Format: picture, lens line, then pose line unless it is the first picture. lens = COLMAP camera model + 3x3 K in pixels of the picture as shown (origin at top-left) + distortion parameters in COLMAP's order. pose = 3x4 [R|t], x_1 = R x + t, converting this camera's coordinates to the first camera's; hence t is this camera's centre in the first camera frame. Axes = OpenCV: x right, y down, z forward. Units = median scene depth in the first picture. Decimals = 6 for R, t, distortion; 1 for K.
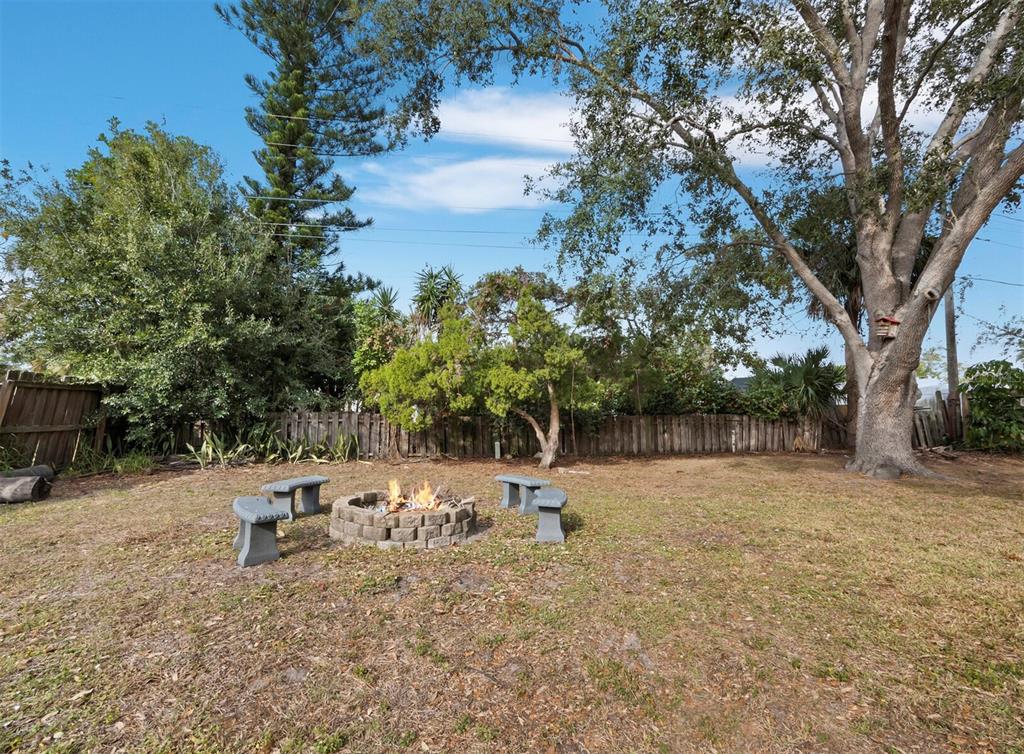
lens RADIAL K [[467.3, 0, 491.2], [0, 467.3, 403.9], [0, 0, 1]] dist [-0.000281, -0.000065]
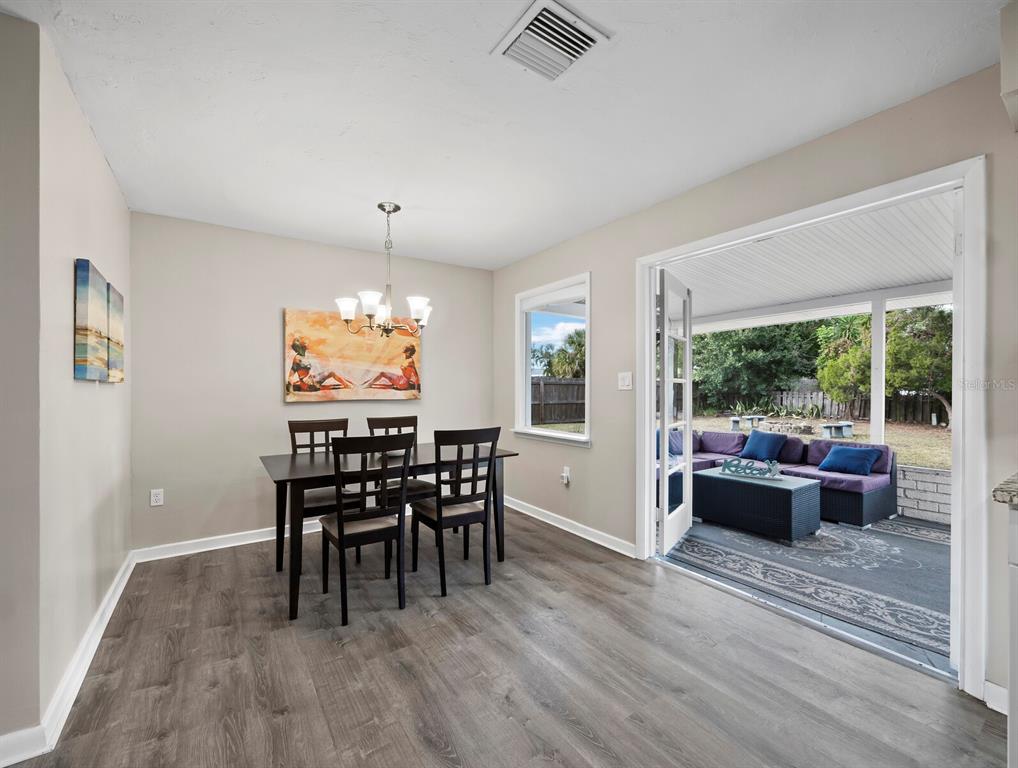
lens RADIAL K [[423.1, 0, 509.0], [0, 423.1, 384.0], [0, 0, 1]] dist [-0.006625, 0.000017]
pose [[0.452958, -0.005772, -0.891513, 0.625076], [0.020954, 0.999772, 0.004173, -0.045073], [0.891285, -0.020571, 0.452976, -0.801212]]
